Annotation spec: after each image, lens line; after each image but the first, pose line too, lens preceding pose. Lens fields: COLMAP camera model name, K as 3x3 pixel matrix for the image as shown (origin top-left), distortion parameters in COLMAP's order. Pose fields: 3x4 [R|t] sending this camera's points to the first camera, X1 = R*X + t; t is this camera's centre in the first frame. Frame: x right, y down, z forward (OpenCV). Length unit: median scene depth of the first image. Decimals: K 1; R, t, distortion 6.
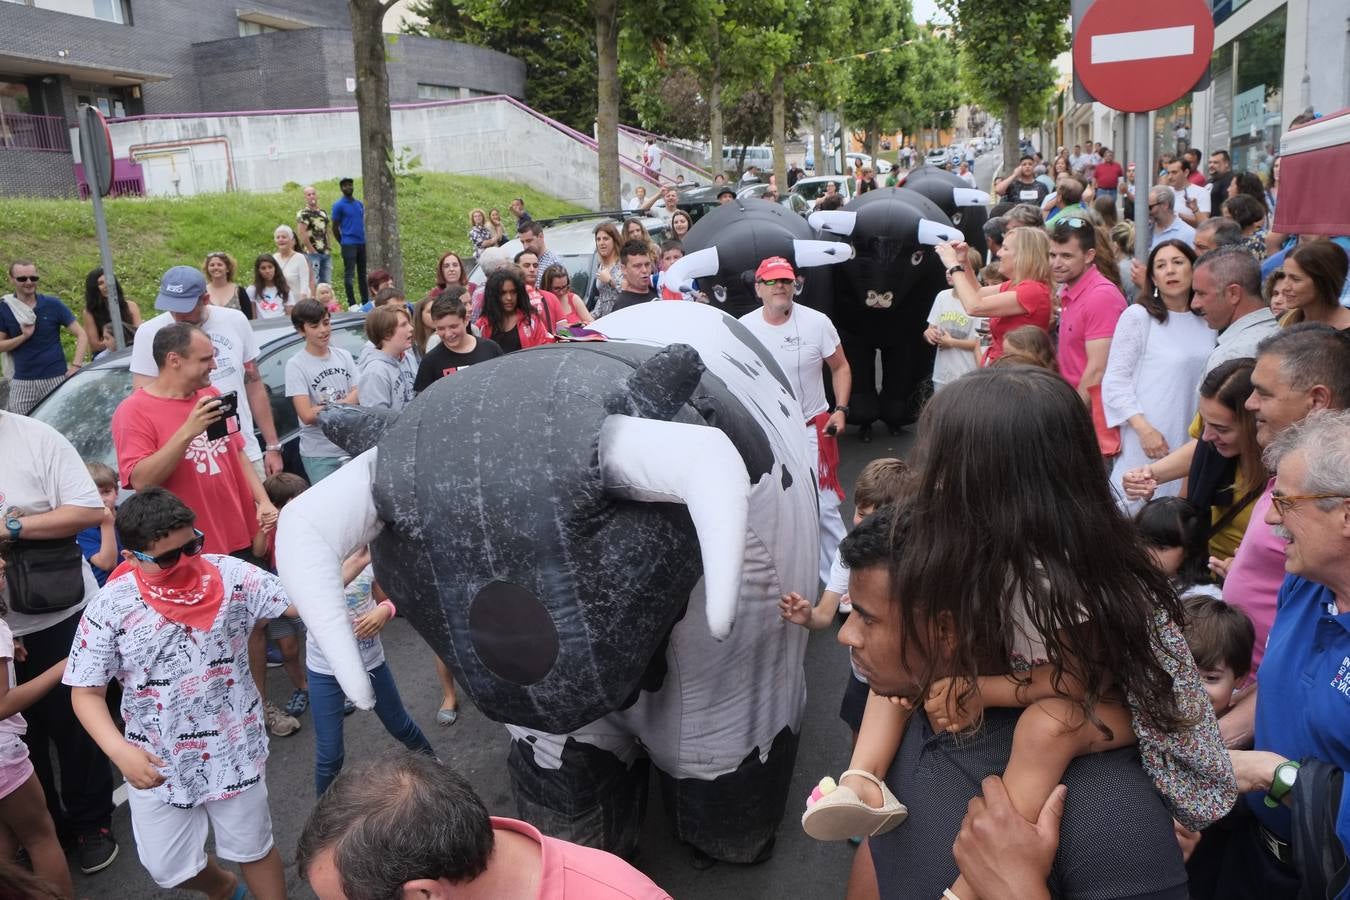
lens RADIAL K [[1039.3, 0, 680.4], [0, 1039.3, 439.6], [0, 0, 1]] dist [-0.052223, 0.040675]
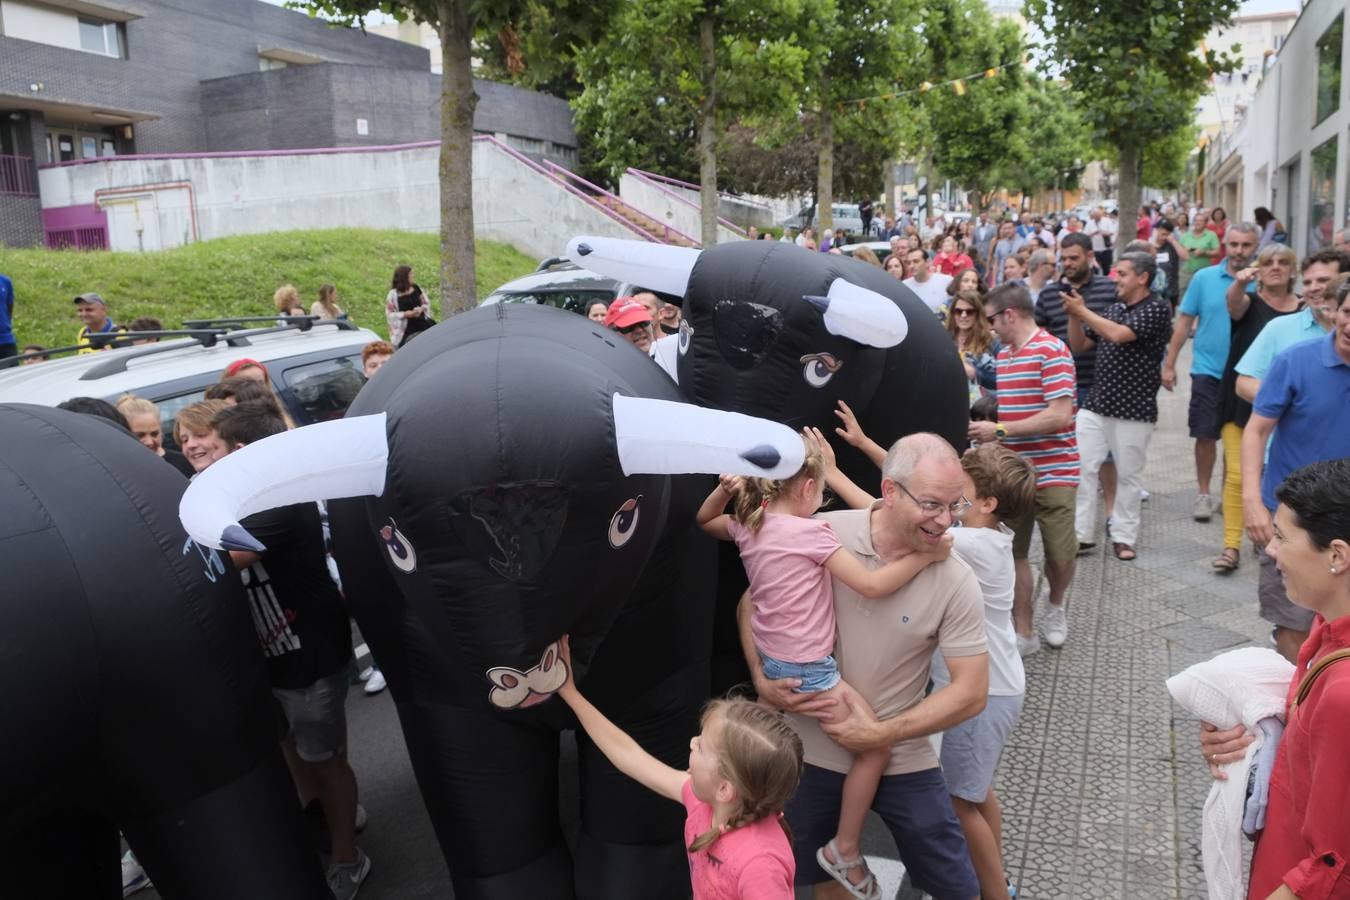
lens RADIAL K [[1039.3, 0, 682.1], [0, 1039.3, 441.0], [0, 0, 1]] dist [-0.052223, 0.040675]
pose [[0.992815, 0.042616, -0.111816, 0.100281], [-0.048216, 0.997689, -0.047866, -0.071607], [0.109518, 0.052913, 0.992575, 0.257007]]
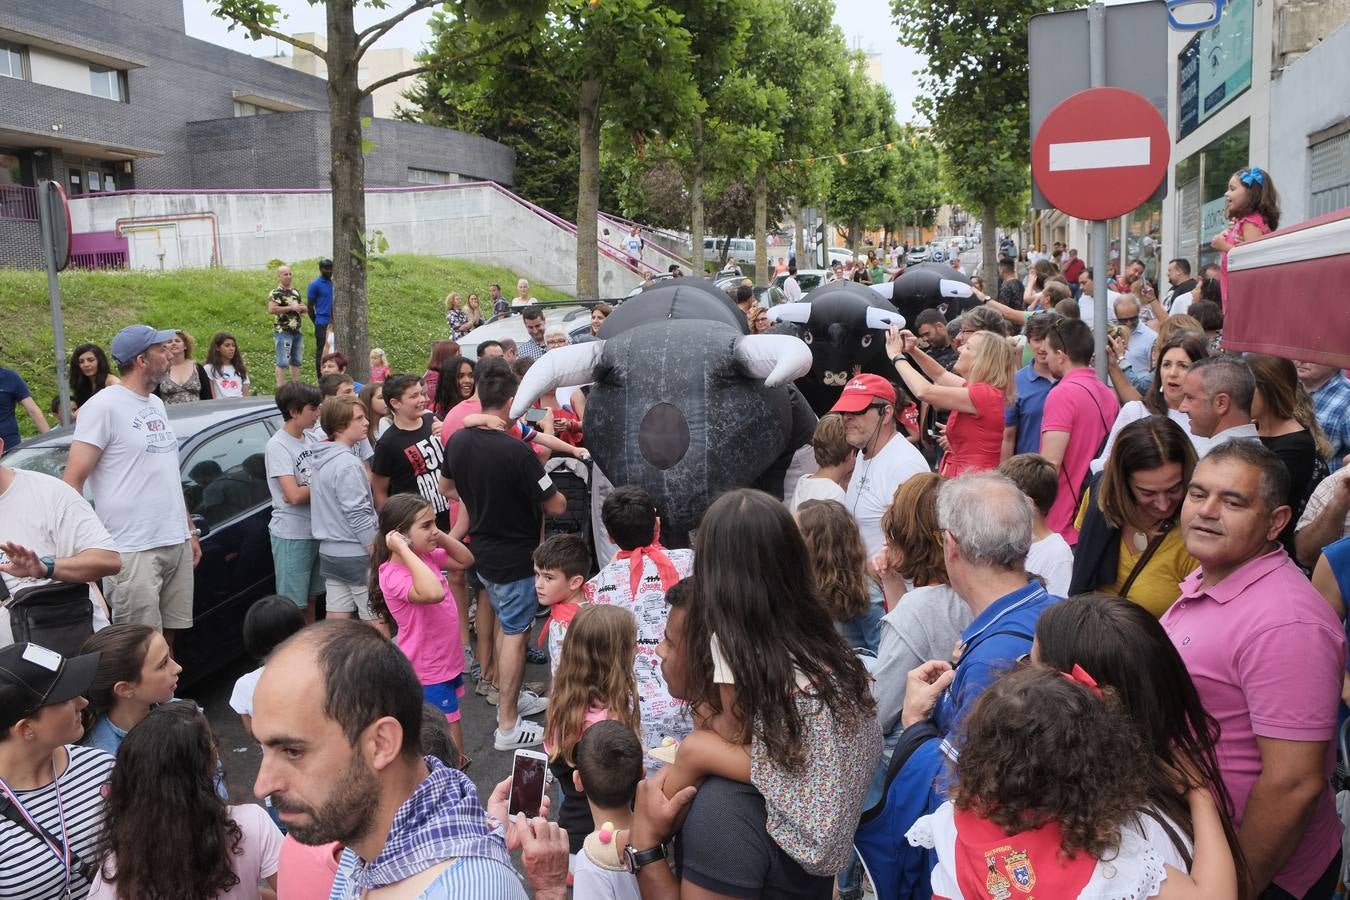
lens RADIAL K [[1039.3, 0, 681.1], [0, 1039.3, 441.1], [0, 0, 1]] dist [-0.052223, 0.040675]
pose [[0.999504, 0.026606, 0.016855, 0.006613], [-0.025158, 0.996400, -0.080953, -0.002875], [-0.018948, 0.080489, 0.996575, 0.006007]]
